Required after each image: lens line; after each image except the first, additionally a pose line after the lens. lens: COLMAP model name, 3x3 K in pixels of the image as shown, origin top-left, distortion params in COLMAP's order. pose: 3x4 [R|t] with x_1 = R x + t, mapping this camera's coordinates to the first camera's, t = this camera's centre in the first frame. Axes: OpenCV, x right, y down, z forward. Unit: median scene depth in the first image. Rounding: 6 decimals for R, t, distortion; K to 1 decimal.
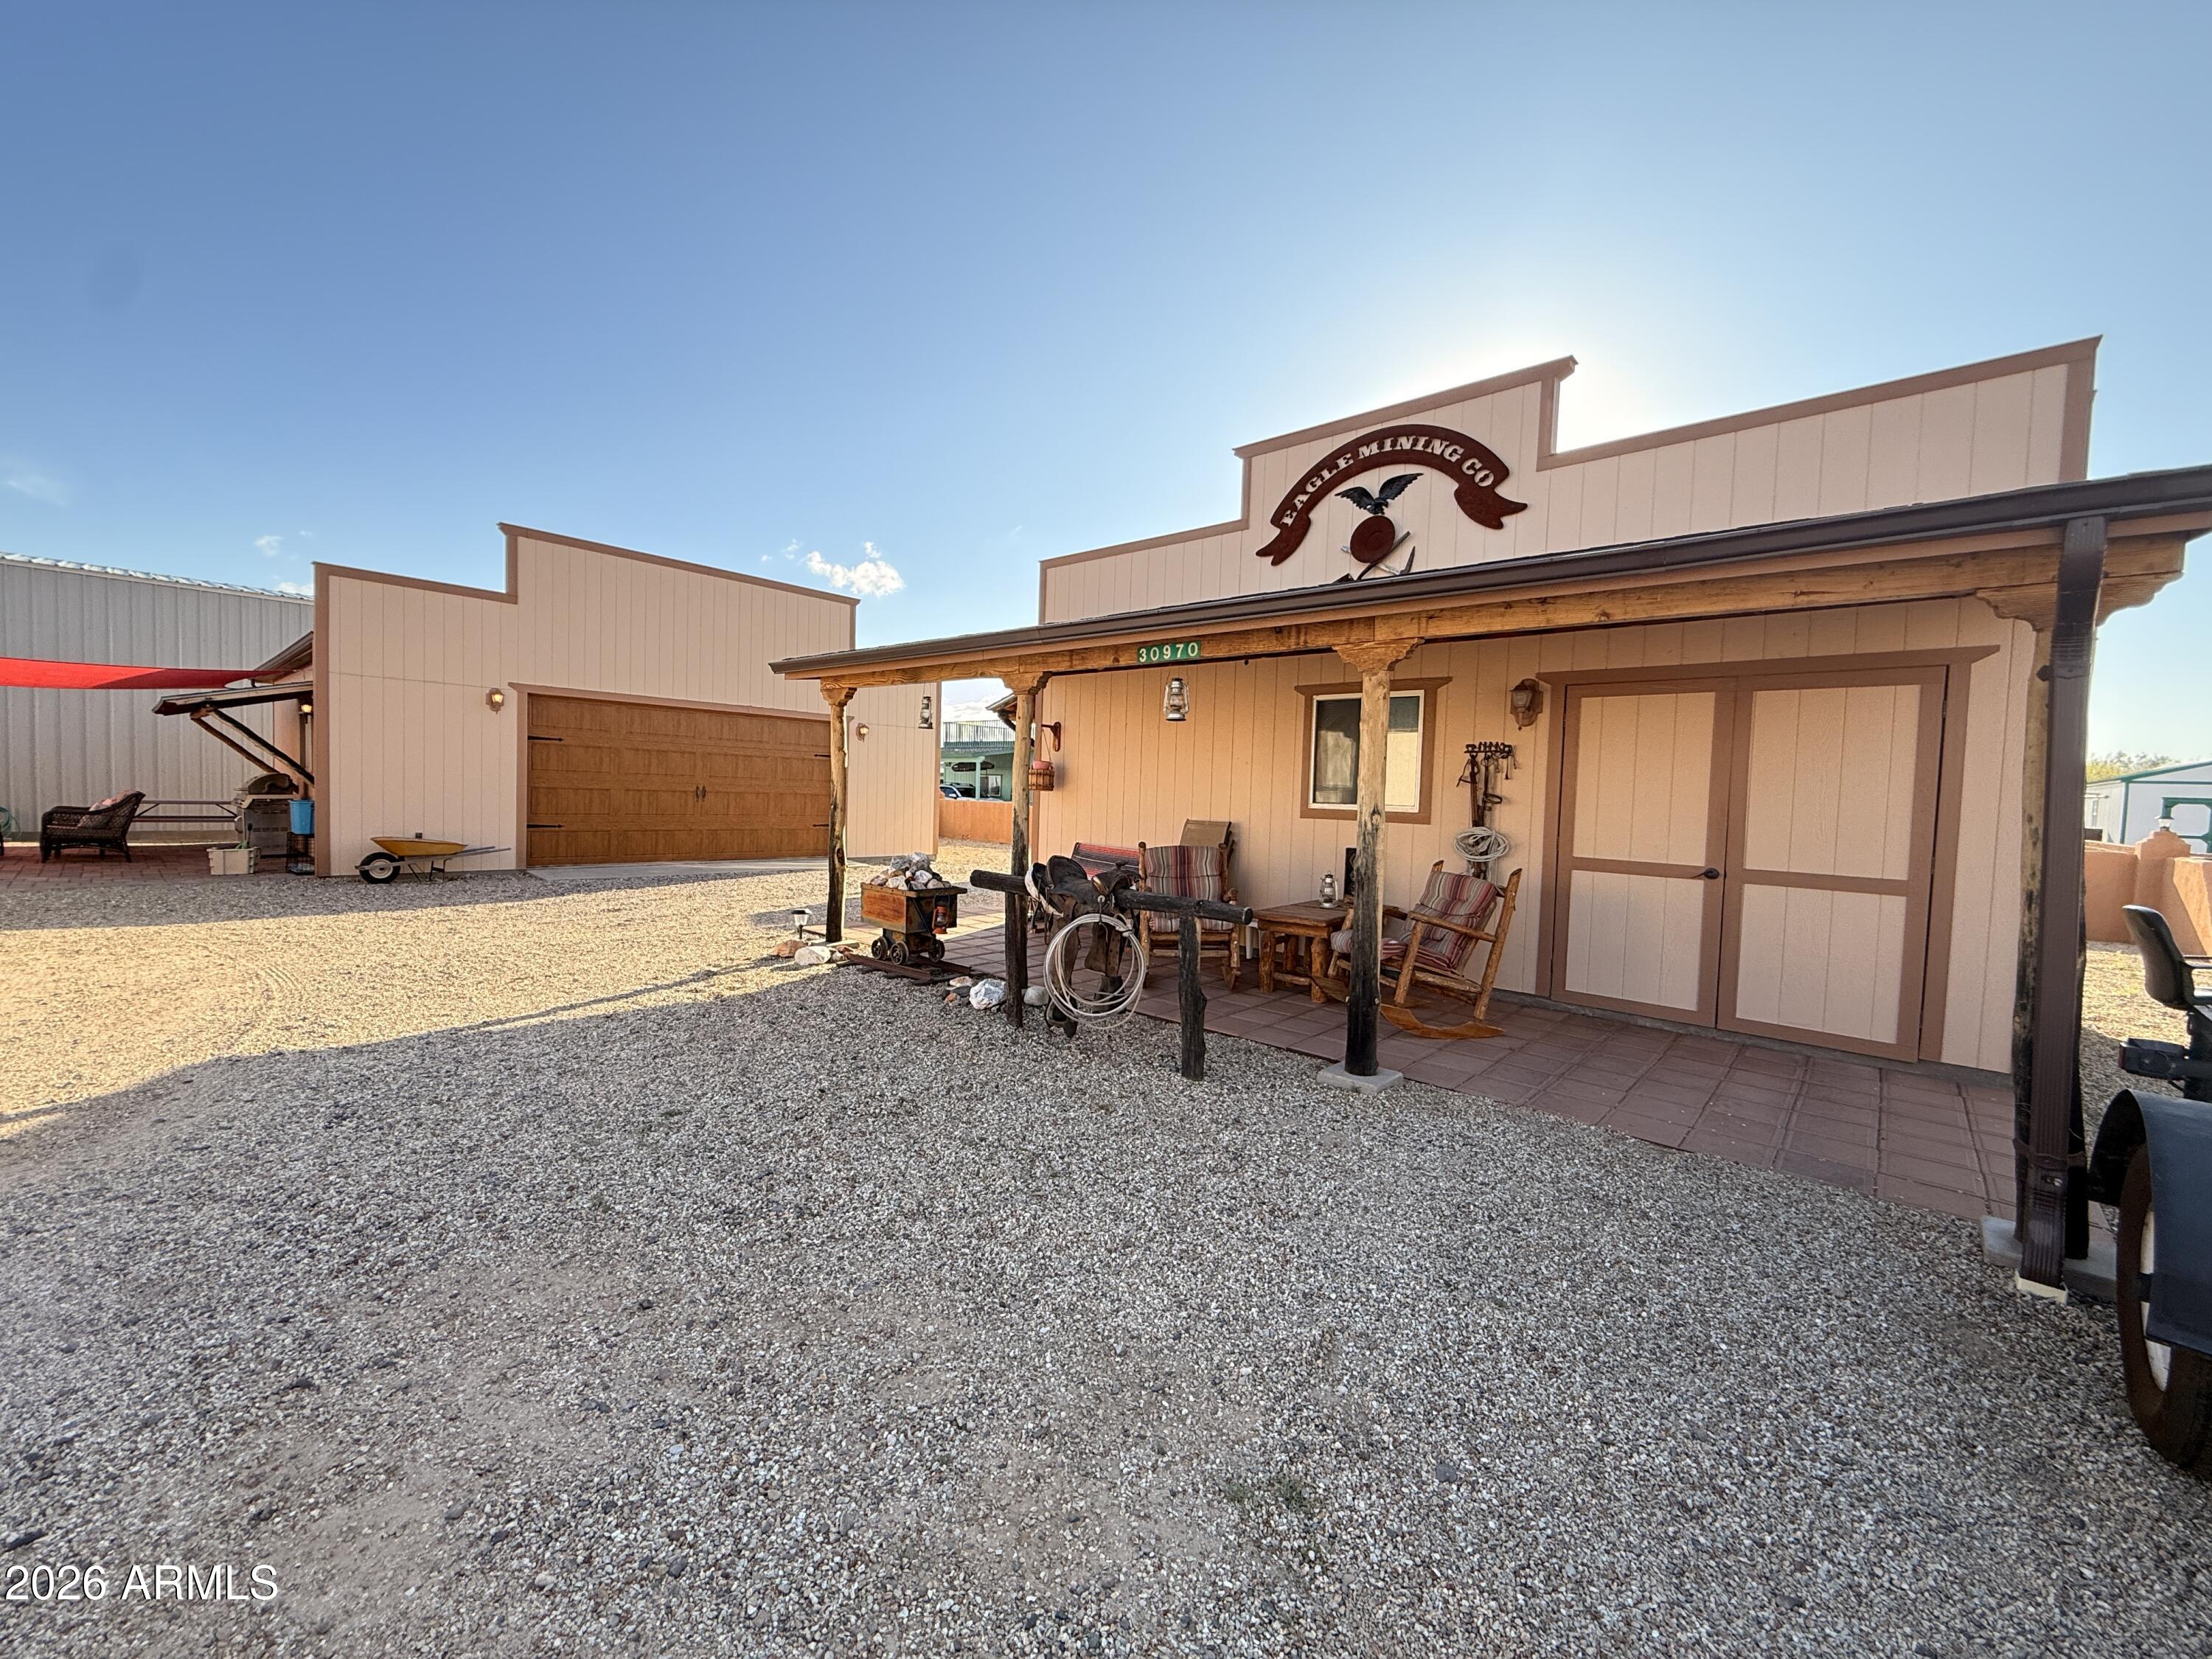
lens RADIAL K [[883.2, 0, 1105.2], [0, 883.2, 825.6], [0, 0, 1]] dist [-0.001297, -0.000265]
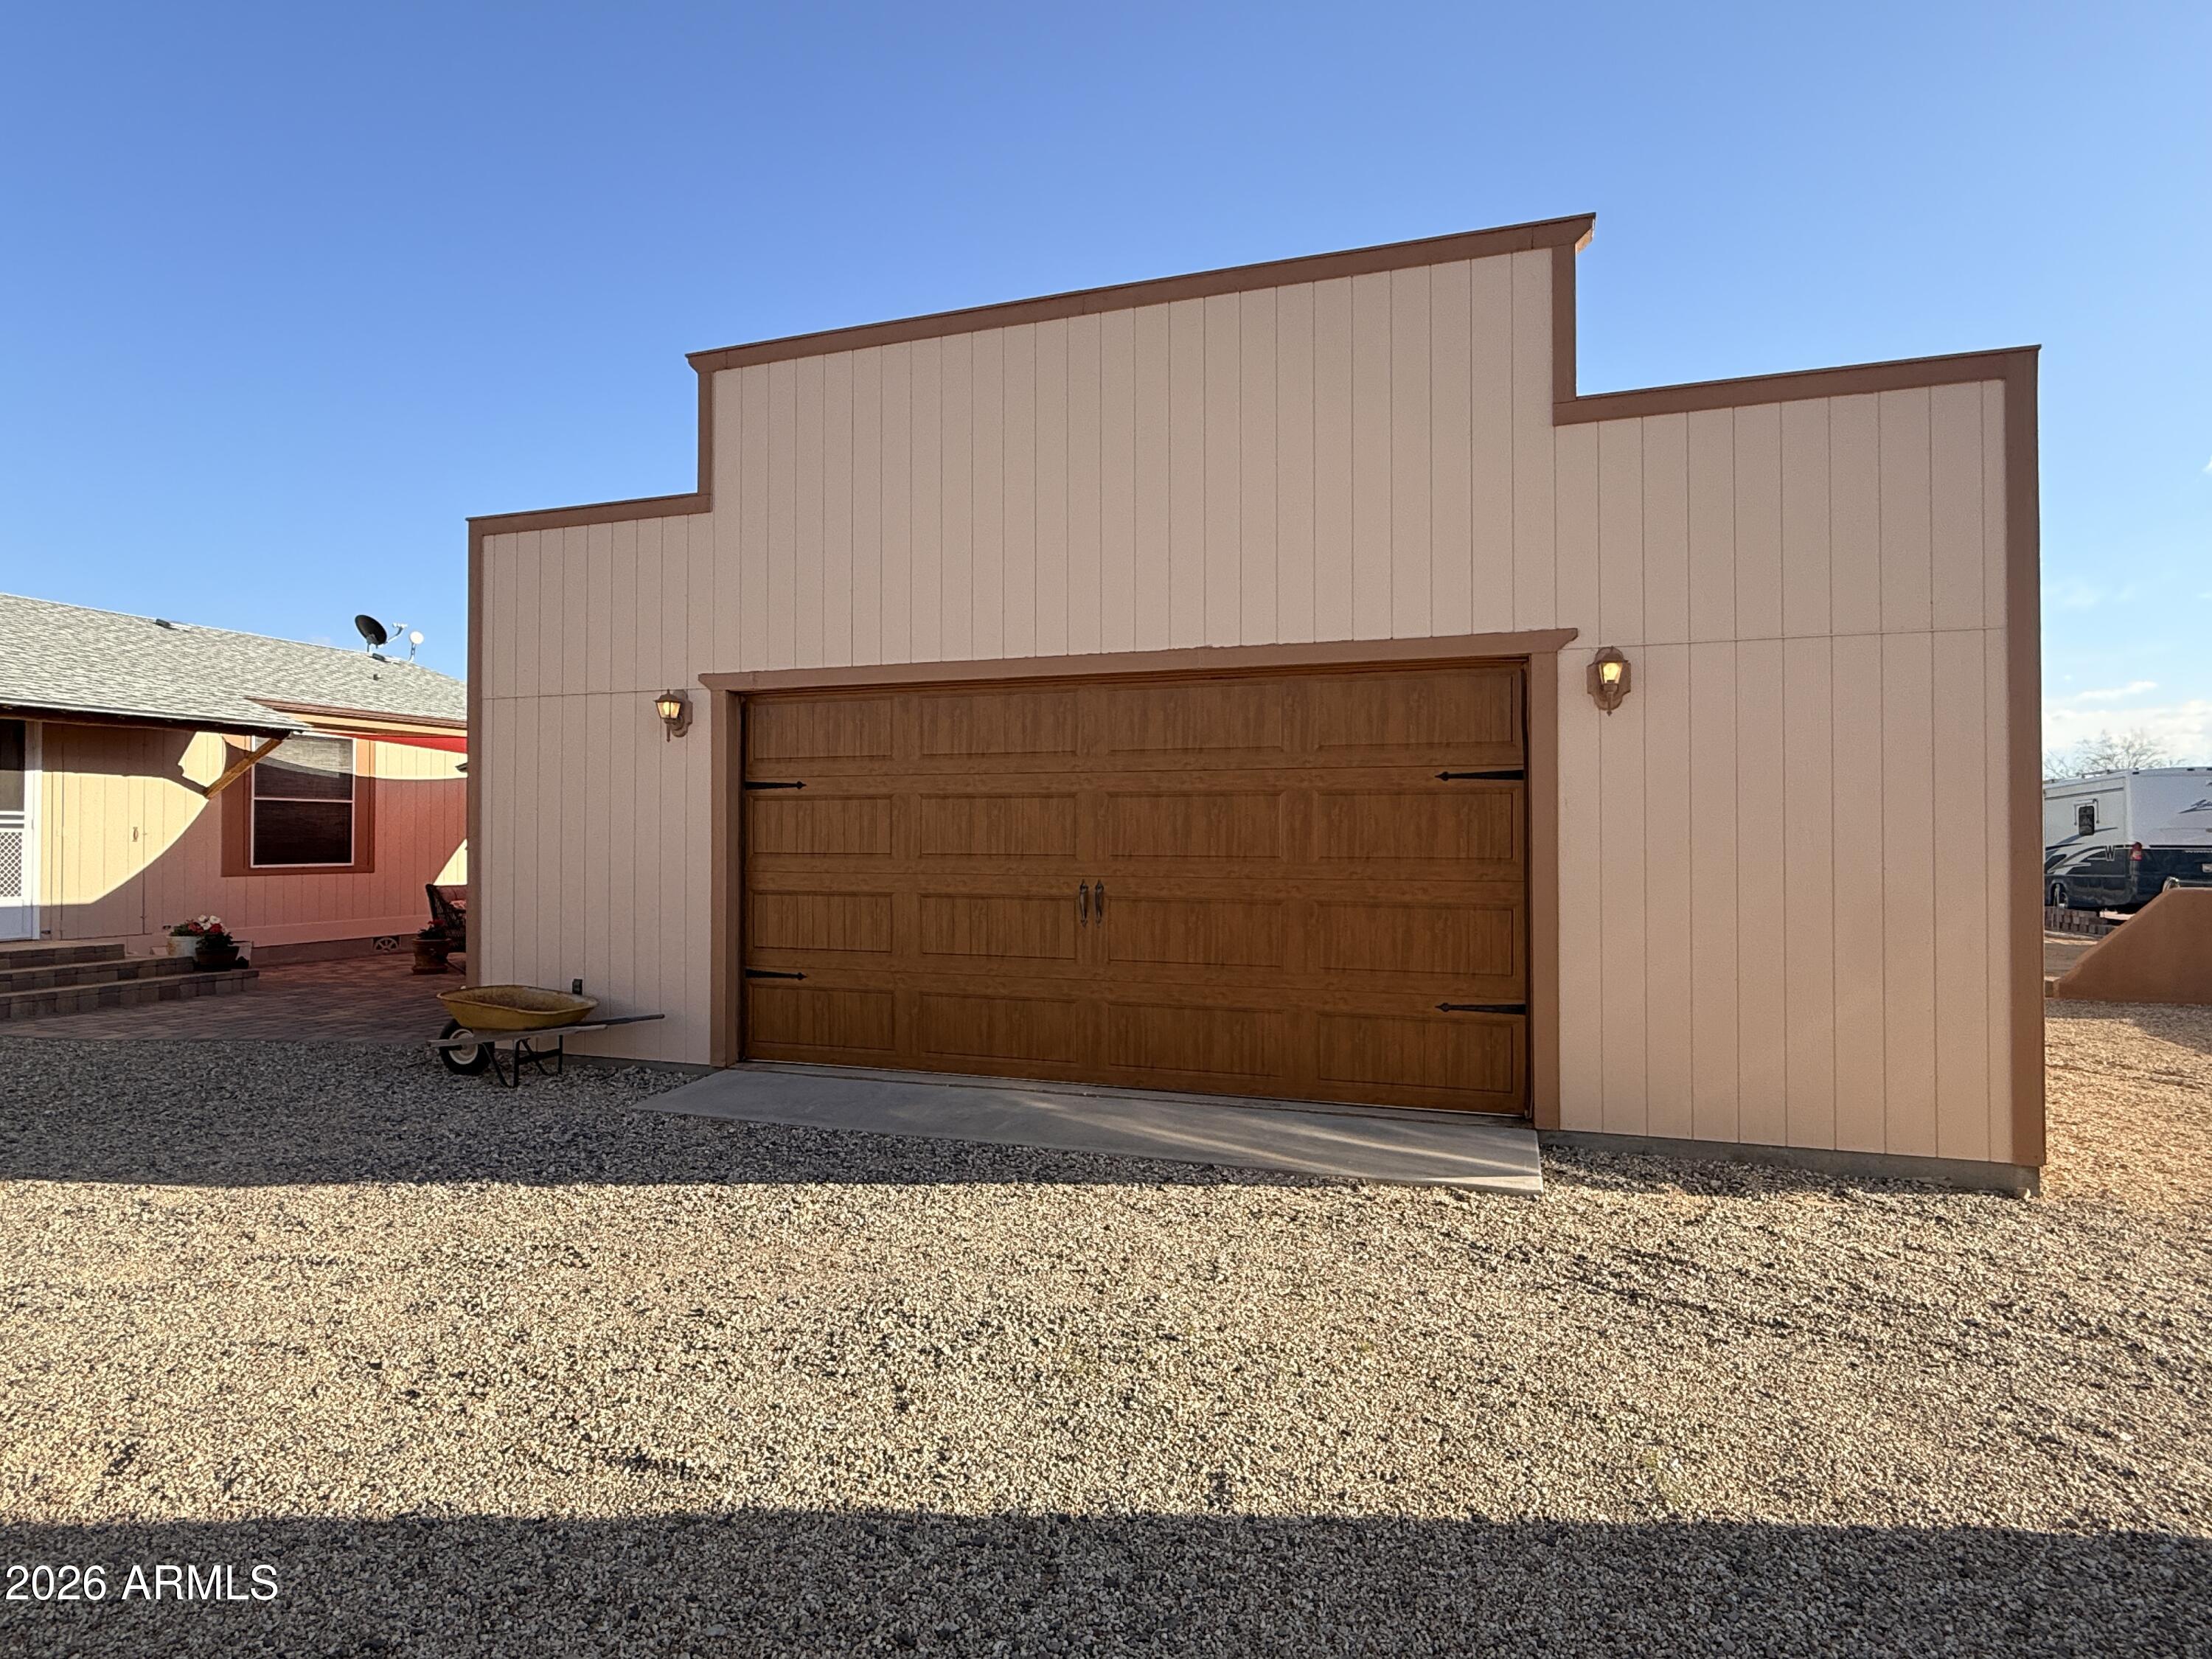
lens RADIAL K [[1164.1, 0, 1106.5], [0, 1164.1, 845.3], [0, 0, 1]] dist [0.002330, -0.000265]
pose [[0.397860, -0.035563, -0.916757, -0.013476], [-0.024792, 0.998467, -0.049493, -0.075852], [0.917111, 0.042419, 0.396368, 1.687574]]
